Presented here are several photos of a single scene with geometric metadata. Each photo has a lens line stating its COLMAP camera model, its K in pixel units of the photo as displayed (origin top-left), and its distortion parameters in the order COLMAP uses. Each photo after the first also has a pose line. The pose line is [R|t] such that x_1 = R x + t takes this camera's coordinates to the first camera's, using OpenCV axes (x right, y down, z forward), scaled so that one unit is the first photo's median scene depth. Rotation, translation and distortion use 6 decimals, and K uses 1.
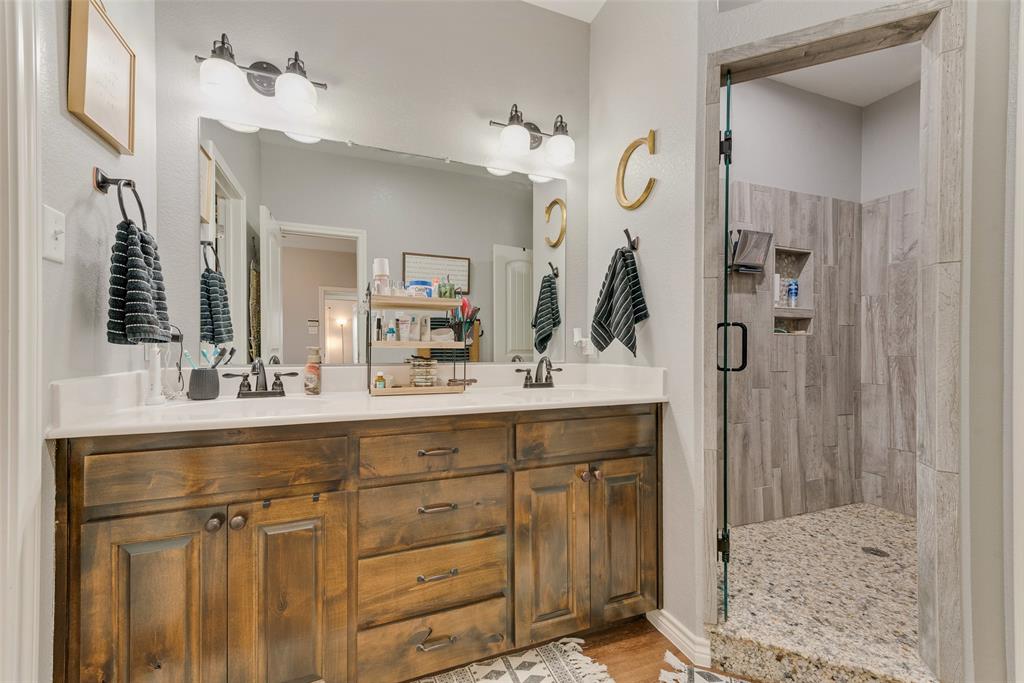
lens RADIAL K [[406.9, 0, 511.5], [0, 406.9, 342.2], [0, 0, 1]] dist [0.011346, -0.000047]
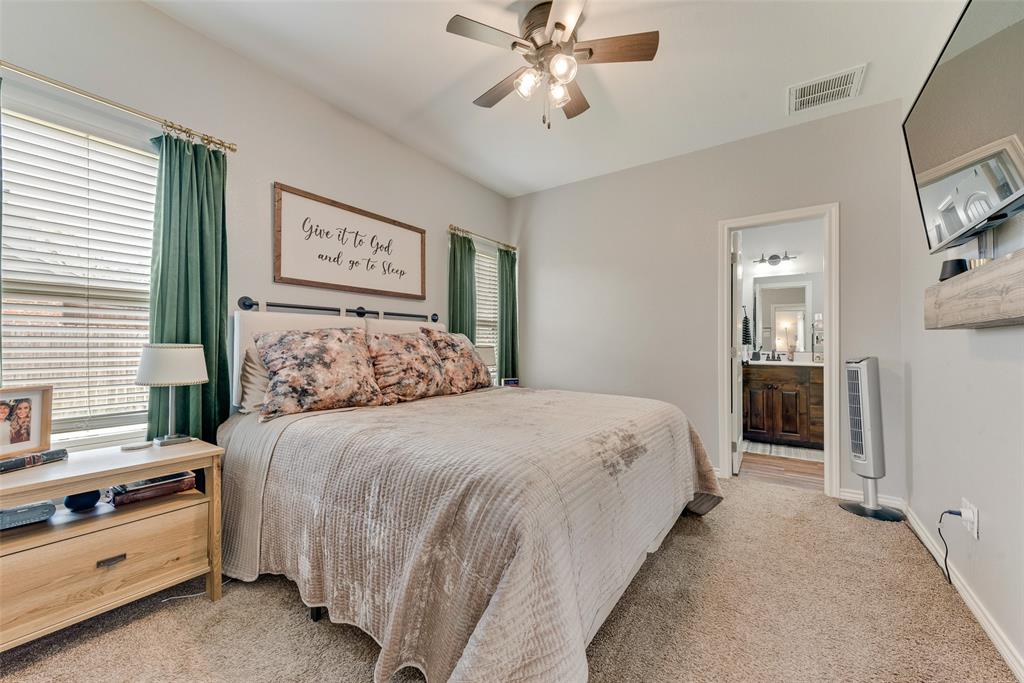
lens RADIAL K [[406.9, 0, 515.2], [0, 406.9, 343.9], [0, 0, 1]] dist [0.011346, -0.000047]
pose [[0.561955, -0.005737, -0.827148, 0.904217], [-0.000523, 0.999973, -0.007291, 0.025956], [0.827167, 0.004530, 0.561937, -2.492735]]
